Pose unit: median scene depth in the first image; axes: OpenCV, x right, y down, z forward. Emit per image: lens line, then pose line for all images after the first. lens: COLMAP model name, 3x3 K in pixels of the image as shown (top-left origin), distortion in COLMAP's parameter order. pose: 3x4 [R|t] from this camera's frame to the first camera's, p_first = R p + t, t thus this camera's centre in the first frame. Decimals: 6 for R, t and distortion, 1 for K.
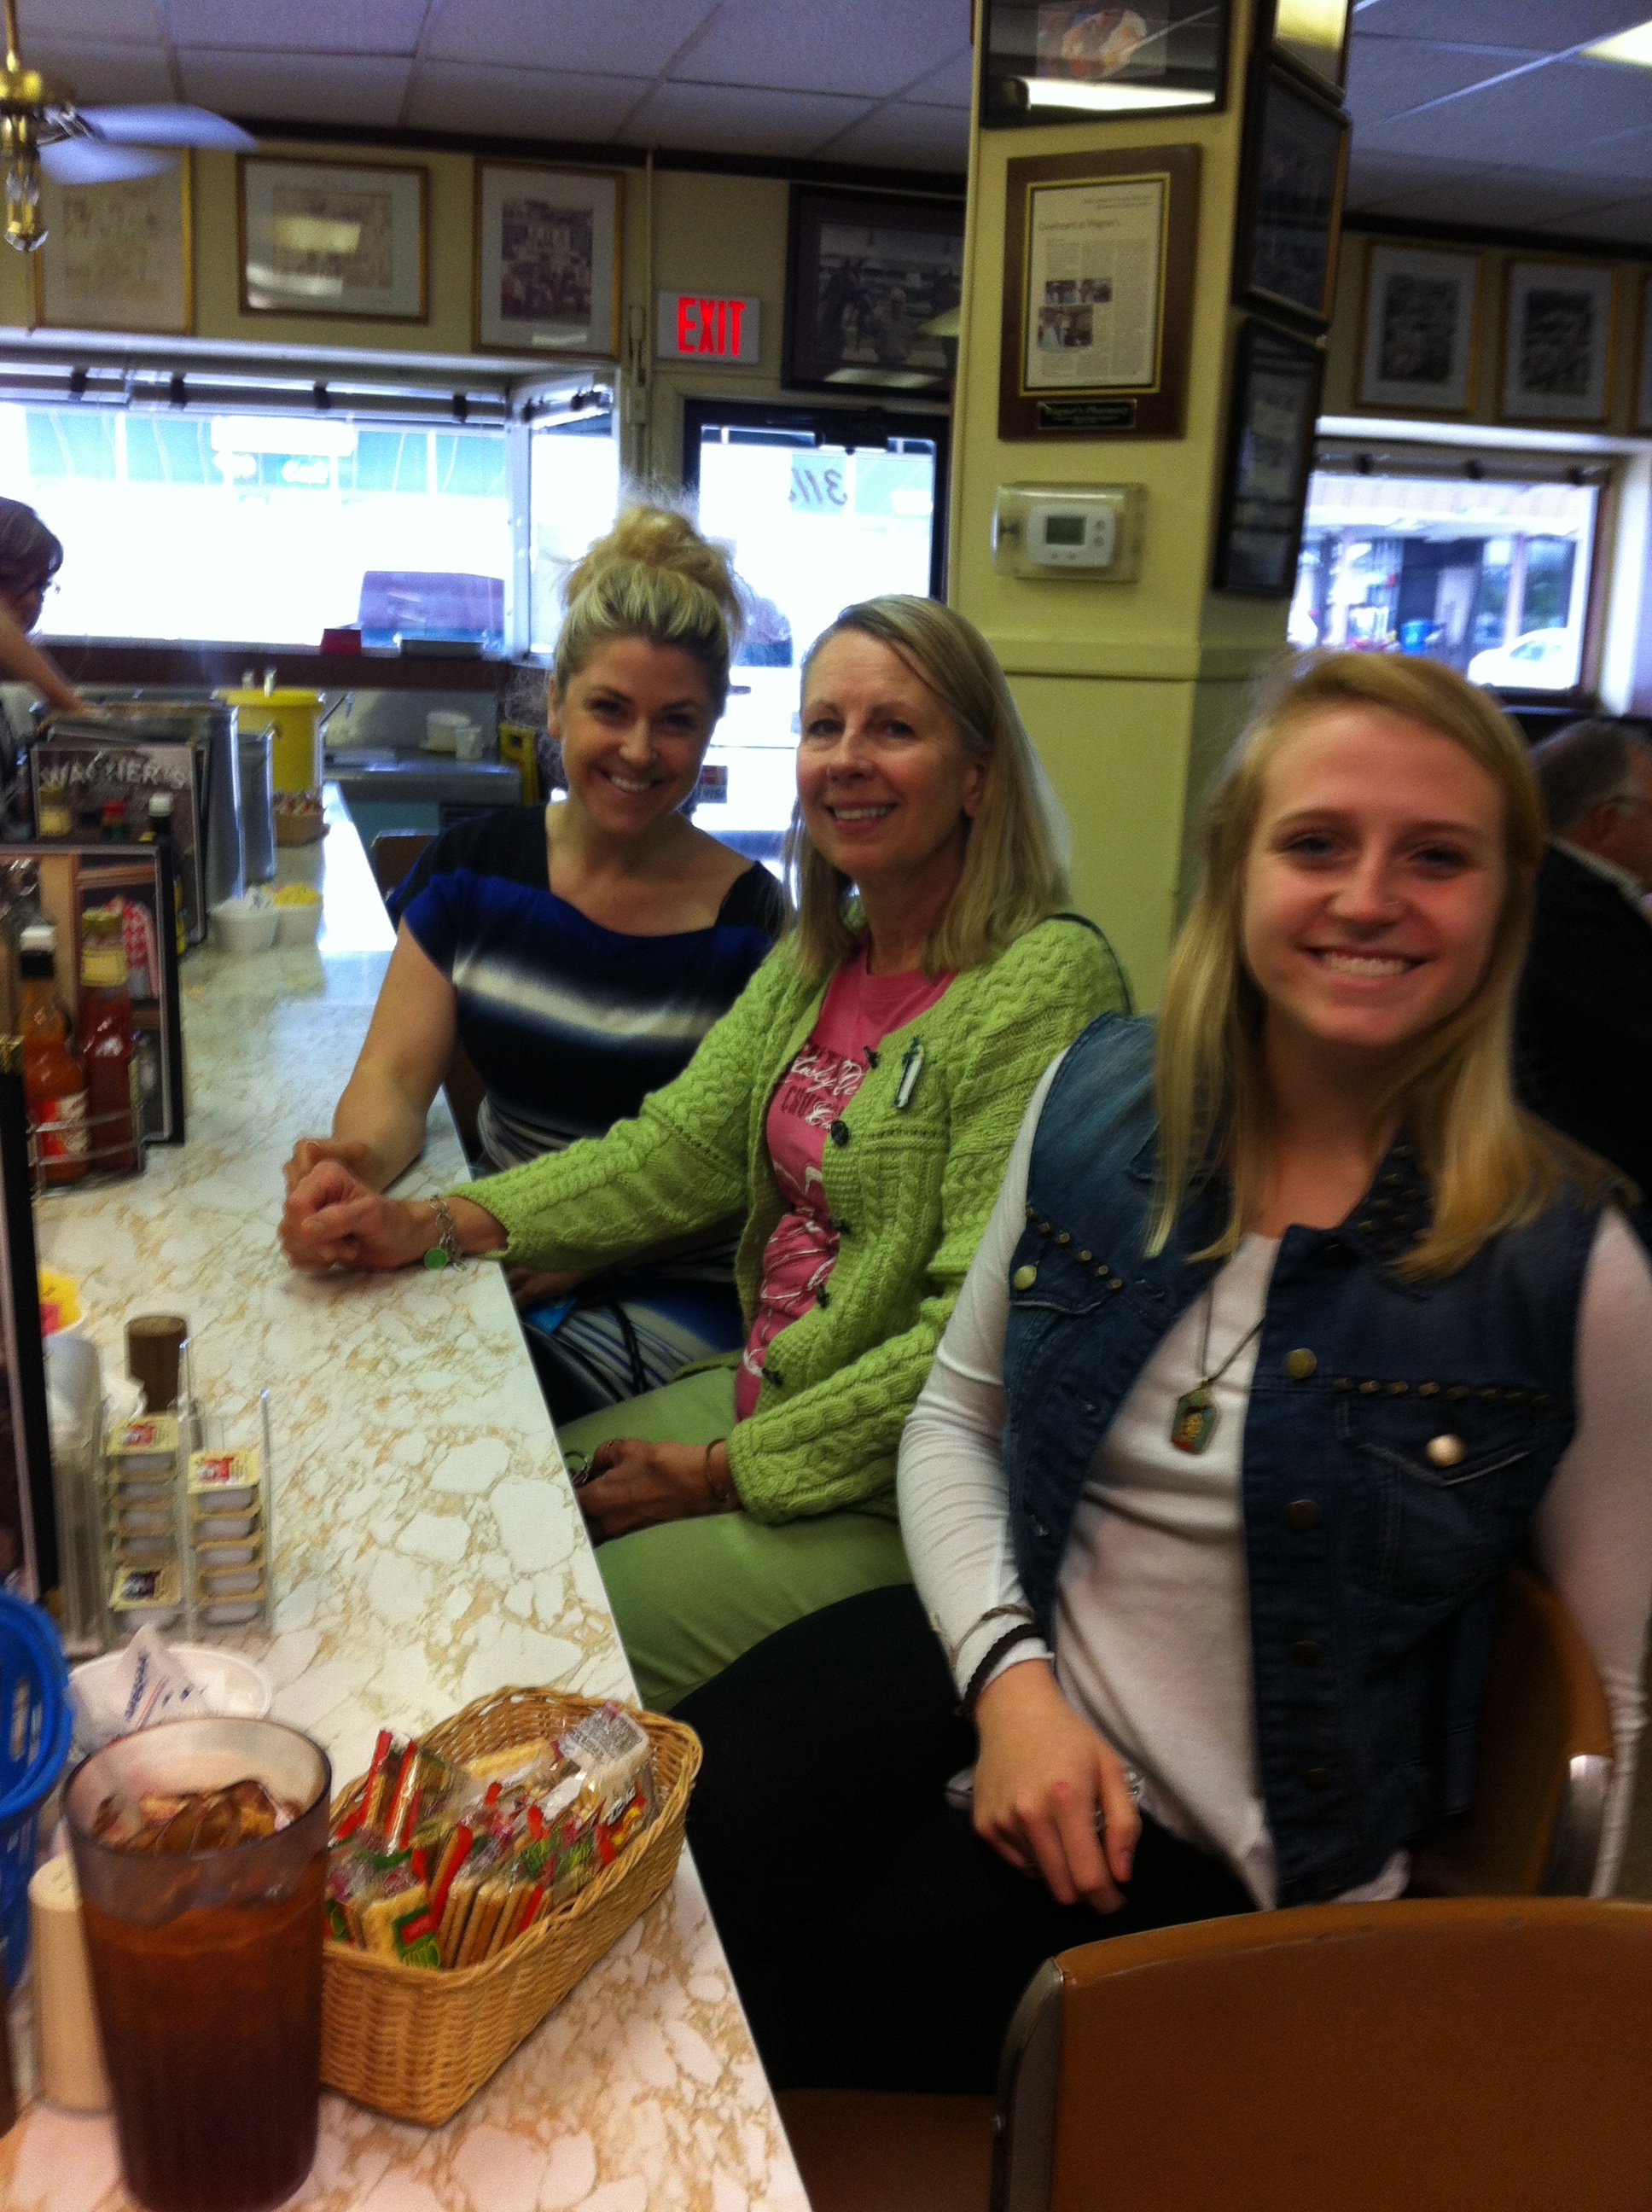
lens RADIAL K [[2245.0, 0, 823.5], [0, 2245.0, 1105.8], [0, 0, 1]] dist [-0.001805, 0.000000]
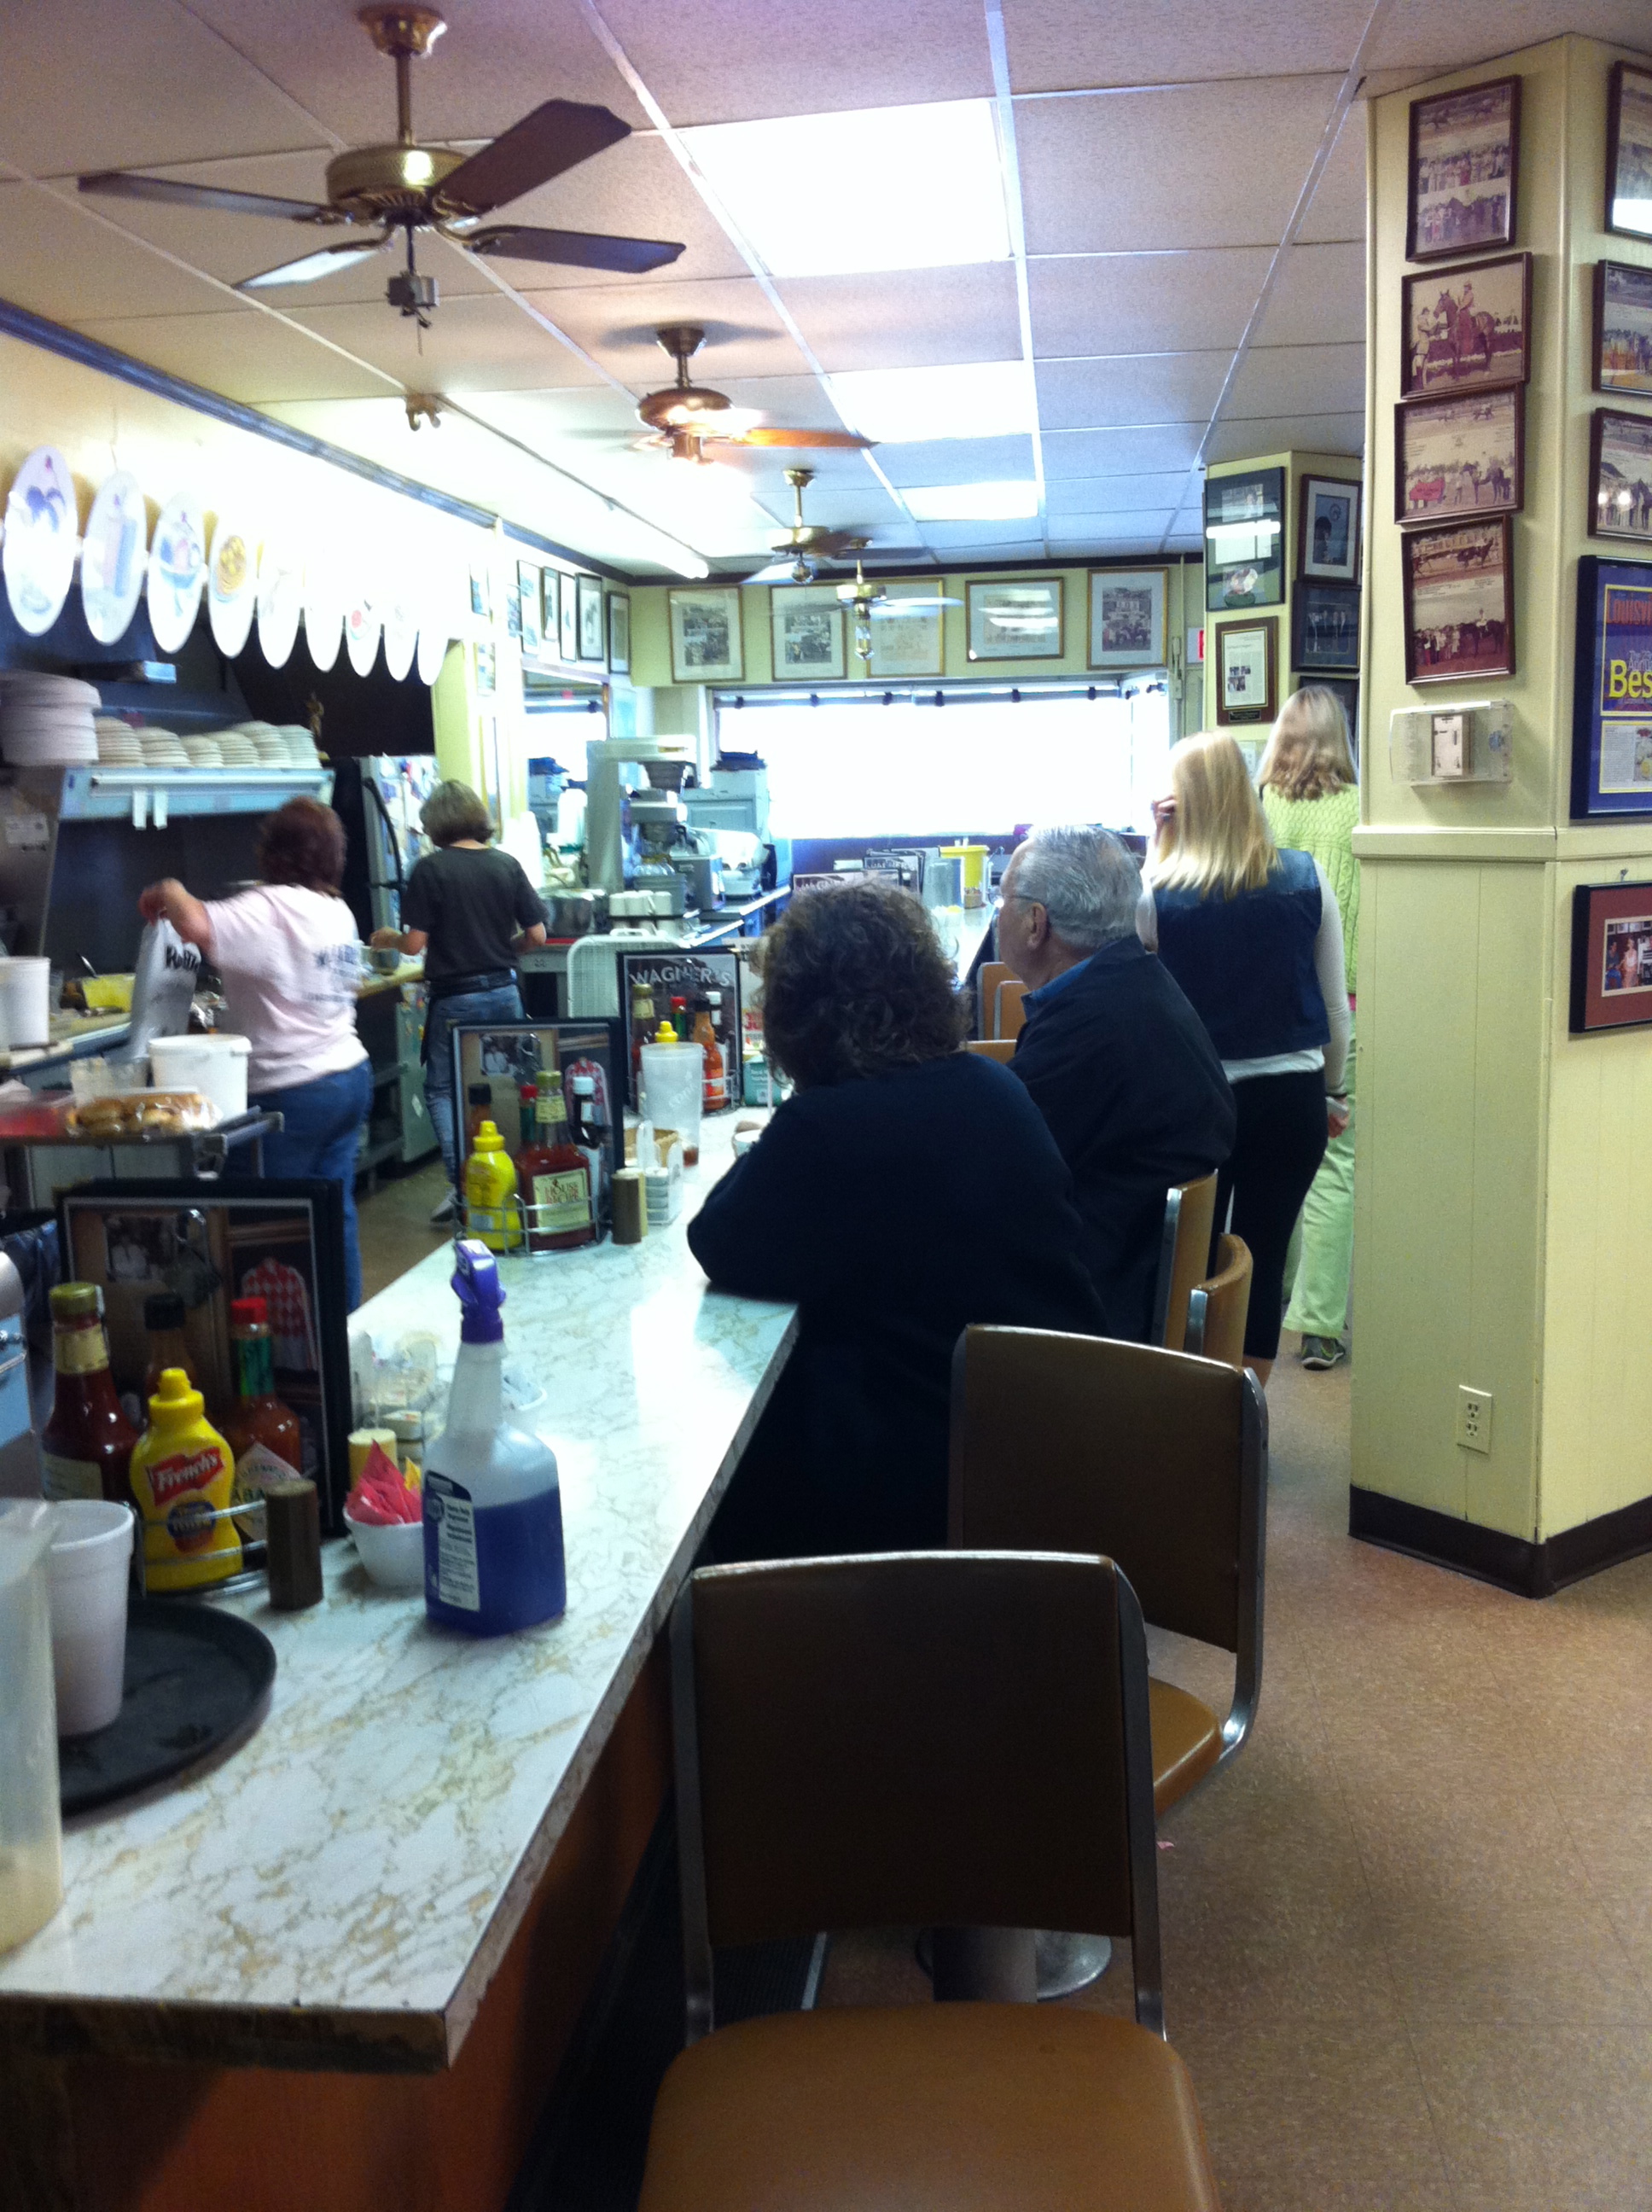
lens RADIAL K [[2245.0, 0, 825.1], [0, 2245.0, 1107.1], [0, 0, 1]] dist [-0.001805, 0.000000]
pose [[0.939545, -0.018259, -0.341938, 0.271140], [-0.012026, 0.996202, -0.086239, 0.190669], [0.342214, 0.085138, 0.935757, -0.793331]]
